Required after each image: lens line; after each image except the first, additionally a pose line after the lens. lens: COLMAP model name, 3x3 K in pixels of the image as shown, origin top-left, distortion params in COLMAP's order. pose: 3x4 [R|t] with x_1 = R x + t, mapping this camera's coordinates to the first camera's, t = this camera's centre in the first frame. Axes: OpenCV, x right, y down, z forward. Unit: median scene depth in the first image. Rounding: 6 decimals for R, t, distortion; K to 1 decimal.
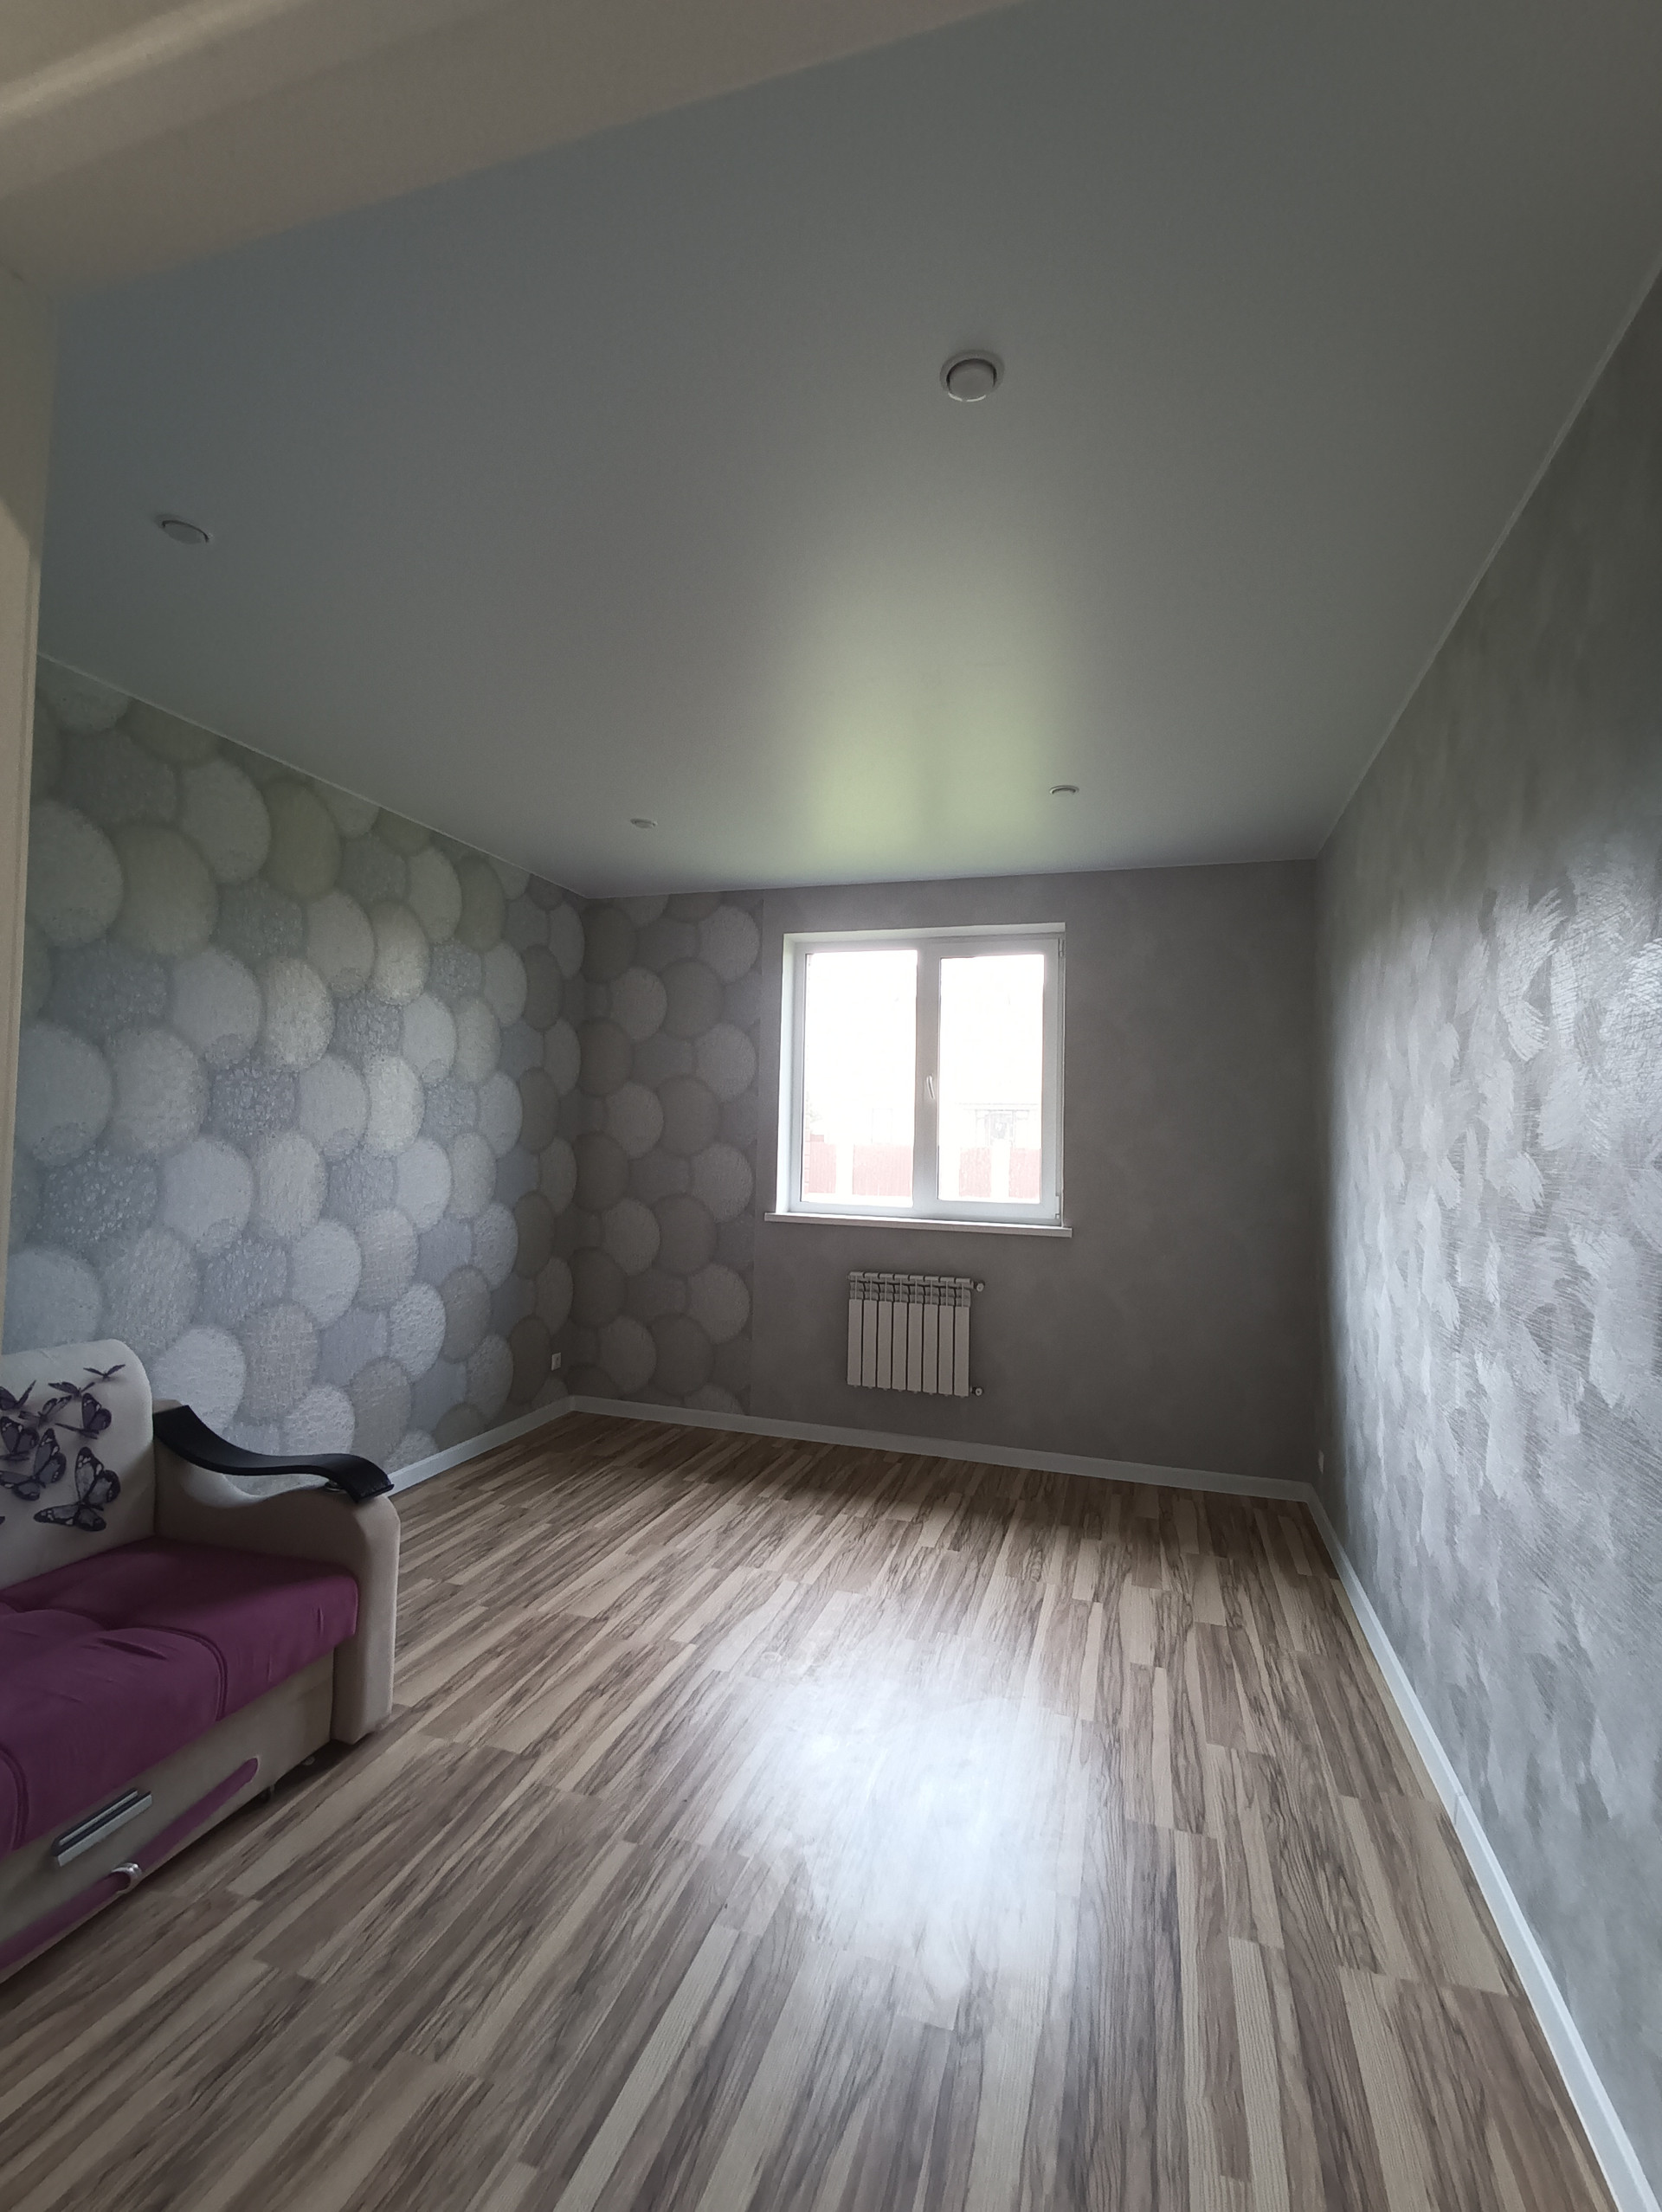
lens RADIAL K [[998.9, 0, 824.2], [0, 998.9, 1103.7], [0, 0, 1]] dist [-0.005163, -0.003215]
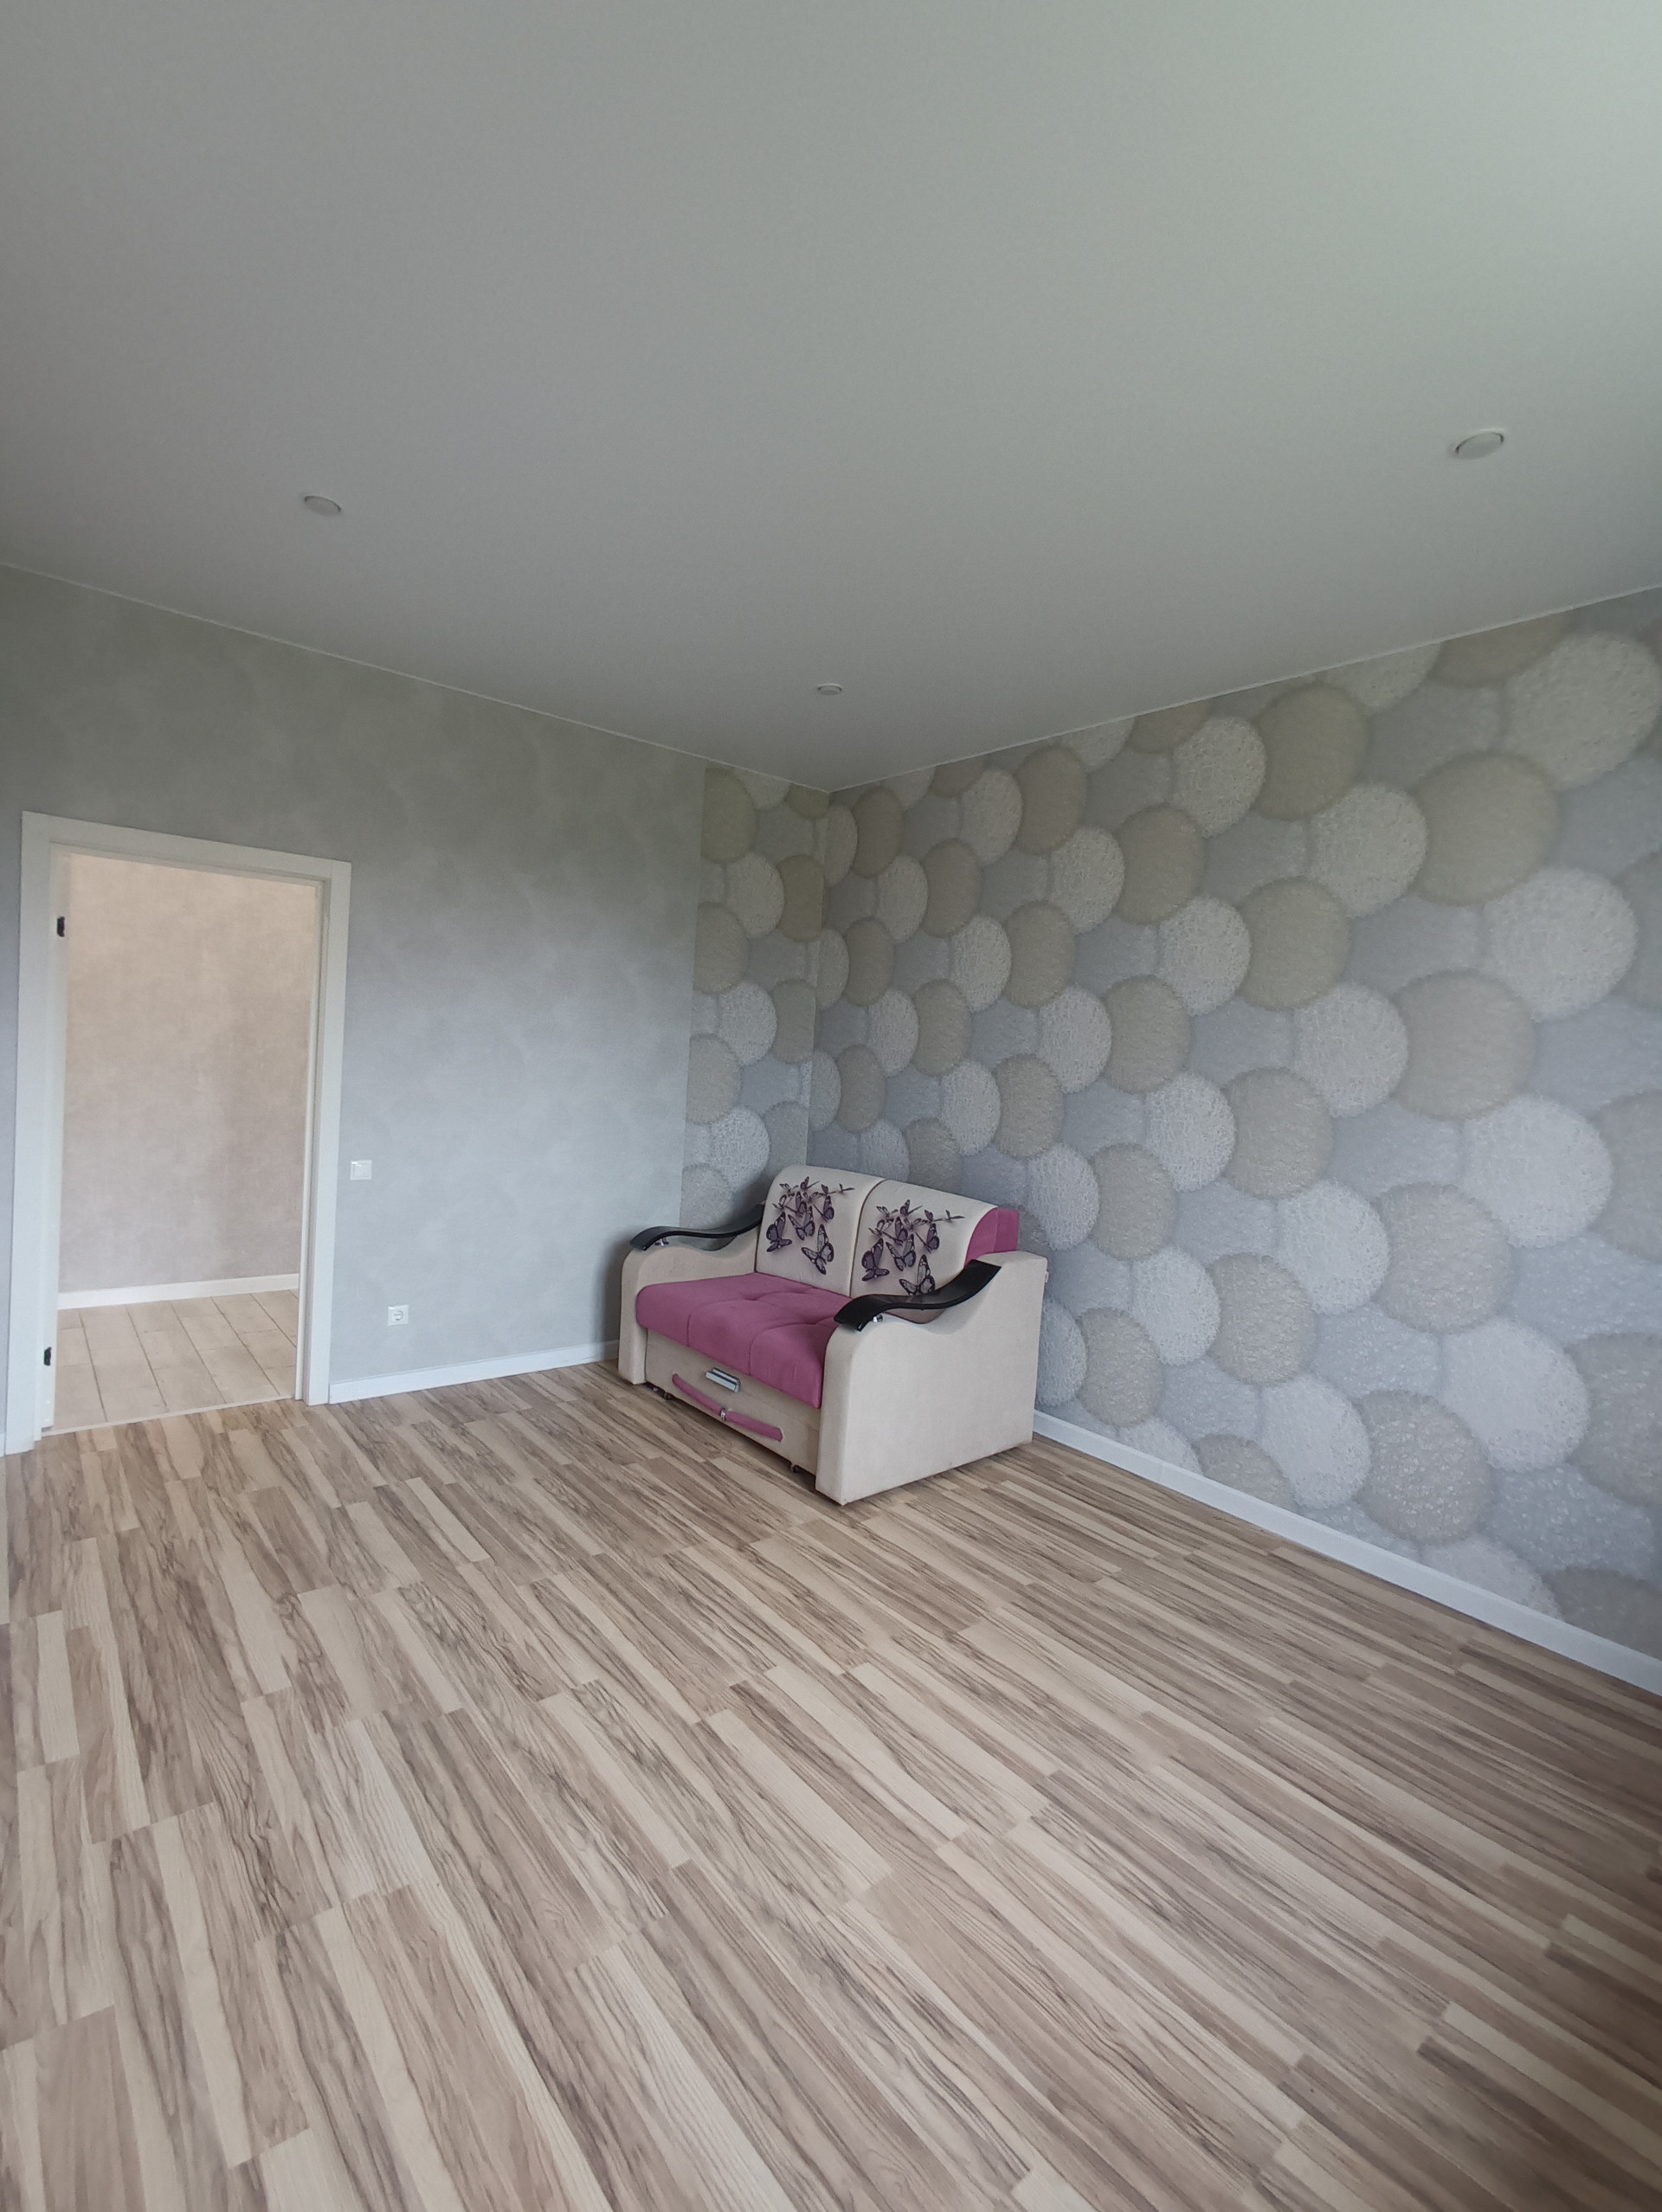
lens RADIAL K [[998.9, 0, 825.1], [0, 998.9, 1106.2], [0, 0, 1]] dist [-0.005163, -0.003215]
pose [[-0.536179, -0.012366, -0.844014, 0.578852], [-0.053216, 0.998399, 0.019179, 0.074714], [0.842425, 0.055199, -0.535978, 1.444472]]
